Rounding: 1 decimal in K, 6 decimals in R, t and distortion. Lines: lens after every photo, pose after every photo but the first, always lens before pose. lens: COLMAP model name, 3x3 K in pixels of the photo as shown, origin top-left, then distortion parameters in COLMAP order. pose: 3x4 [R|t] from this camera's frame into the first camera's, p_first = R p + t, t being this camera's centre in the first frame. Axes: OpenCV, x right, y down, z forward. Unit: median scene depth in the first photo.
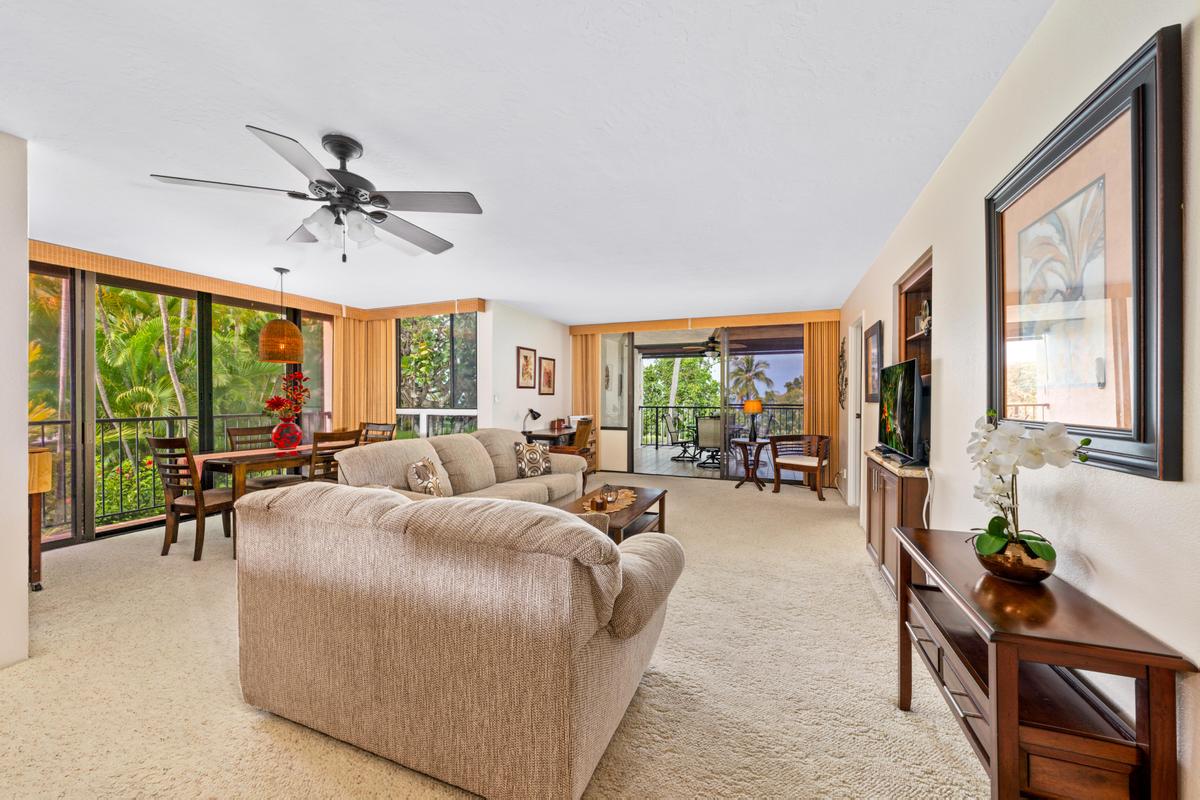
lens RADIAL K [[441.2, 0, 604.6], [0, 441.2, 403.3], [0, 0, 1]] dist [-0.000452, -0.000082]
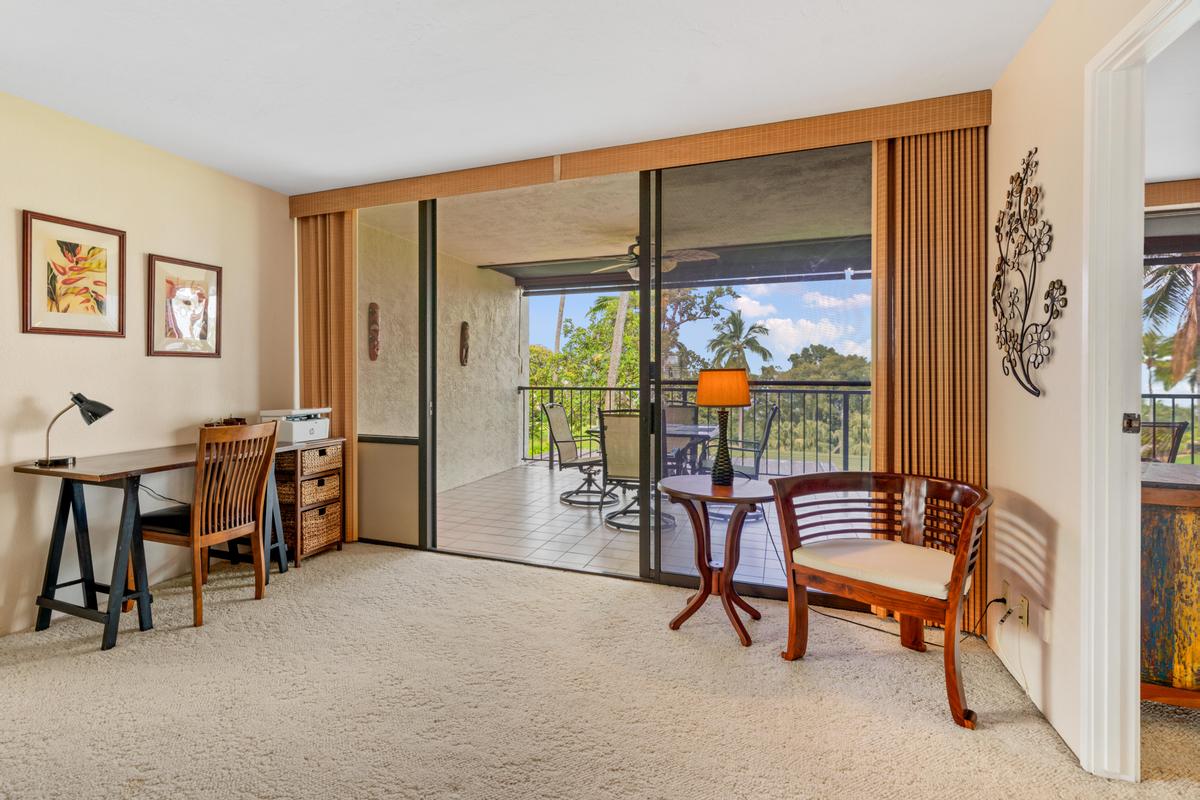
lens RADIAL K [[593.3, 0, 518.6], [0, 593.3, 380.1], [0, 0, 1]] dist [-0.004260, -0.001092]
pose [[0.999230, -0.000637, -0.039238, 0.187176], [0.000428, 0.999986, -0.005337, 0.005032], [0.039241, 0.005316, 0.999216, 0.510144]]
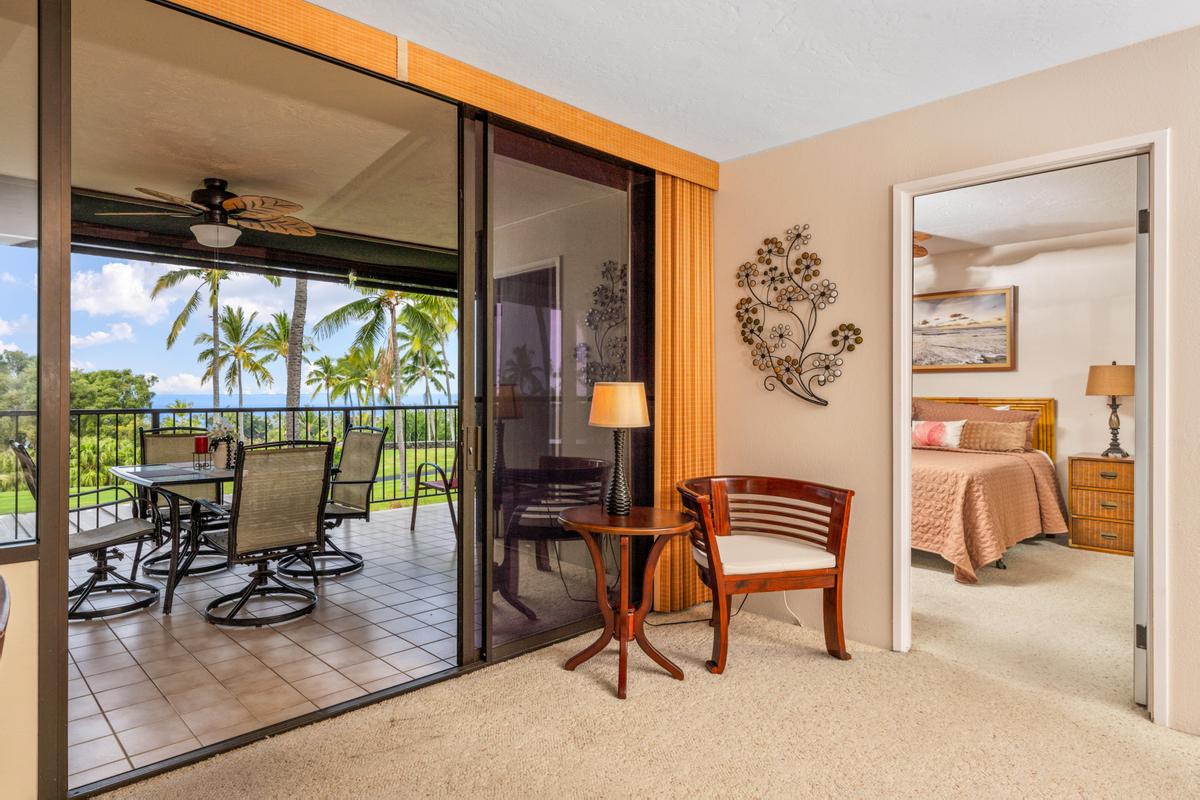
lens RADIAL K [[691.7, 0, 536.4], [0, 691.7, 387.0], [0, 0, 1]] dist [0.004178, 0.000259]
pose [[0.467337, 0.003464, 0.884072, -0.106252], [0.012177, 0.999872, -0.010355, 0.000784], [-0.883995, 0.015604, 0.467236, 0.789852]]
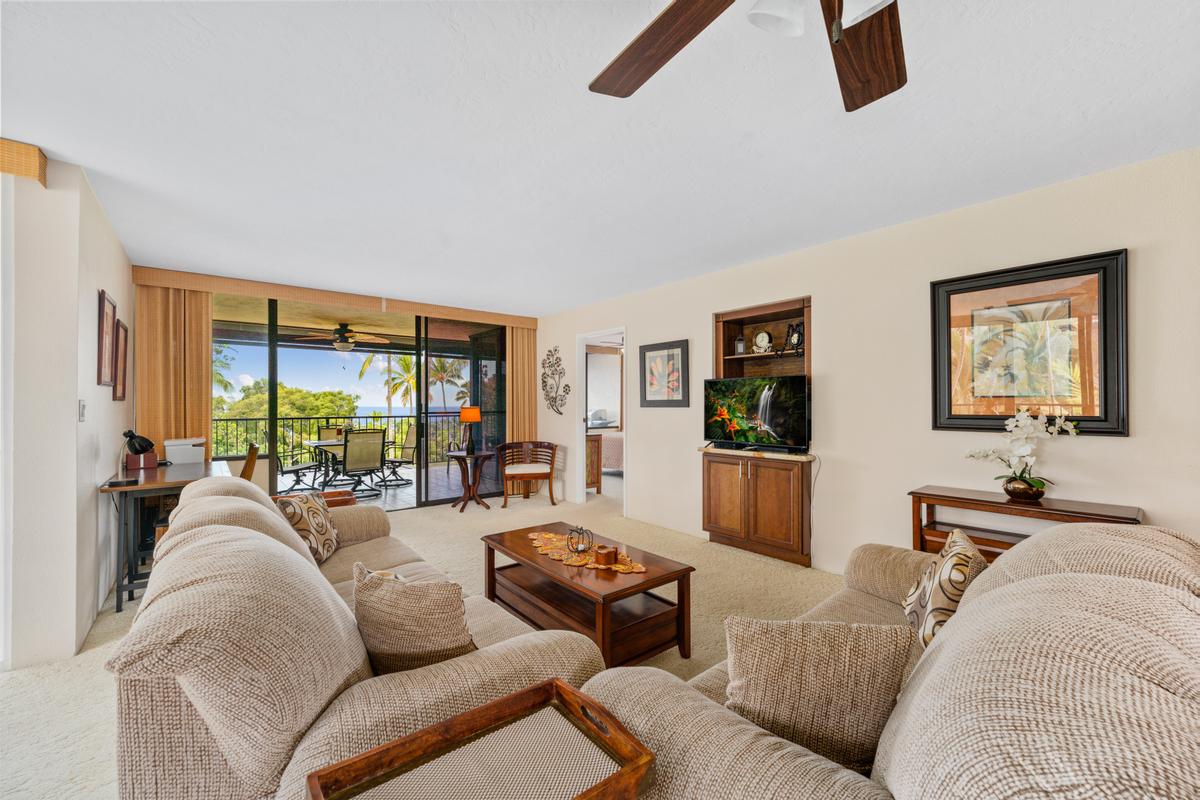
lens RADIAL K [[467.7, 0, 600.8], [0, 467.7, 401.4], [0, 0, 1]] dist [0.004099, 0.000434]
pose [[0.492201, 0.000438, 0.870482, -0.322425], [0.016497, 0.999816, -0.009831, -0.004000], [-0.870325, 0.019199, 0.492103, 0.310350]]
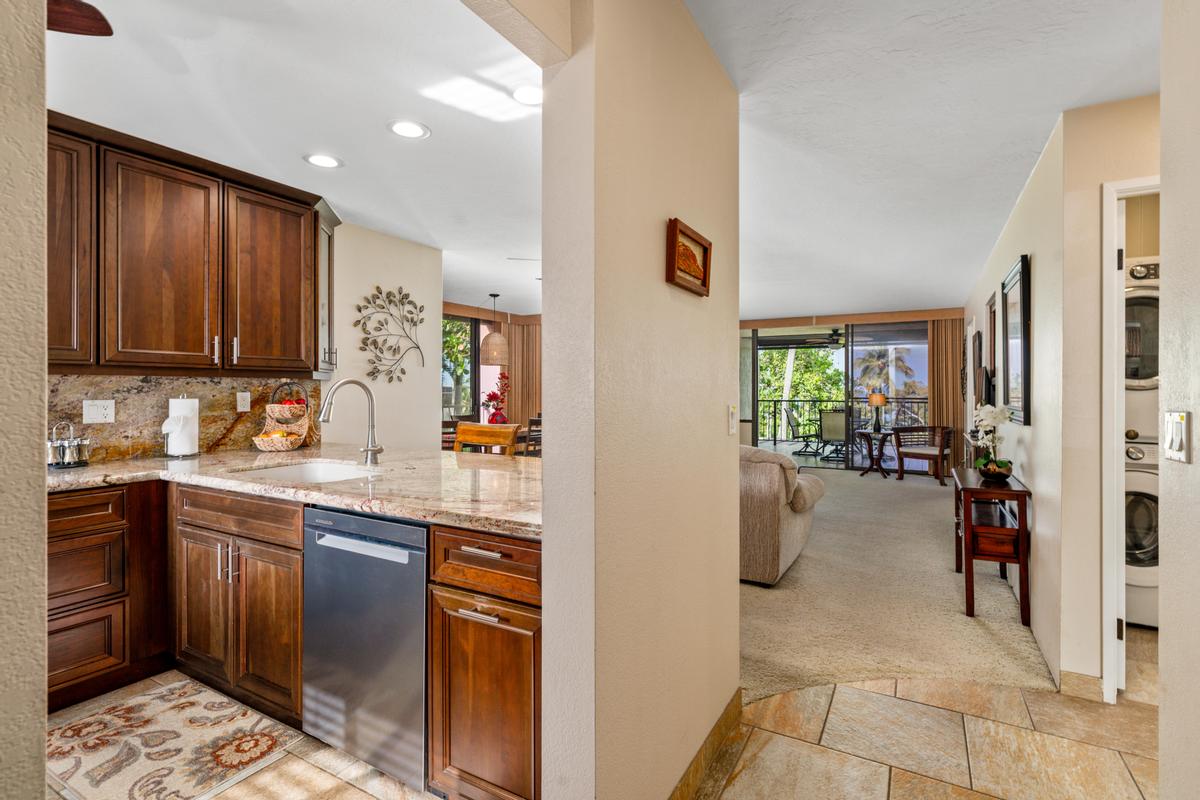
lens RADIAL K [[544.4, 0, 620.4], [0, 544.4, 392.0], [0, 0, 1]] dist [0.001677, 0.000258]
pose [[0.991249, -0.001678, -0.131998, -0.097016], [0.000454, 0.999957, -0.009298, 0.000904], [0.132008, 0.009156, 0.991206, -0.359577]]
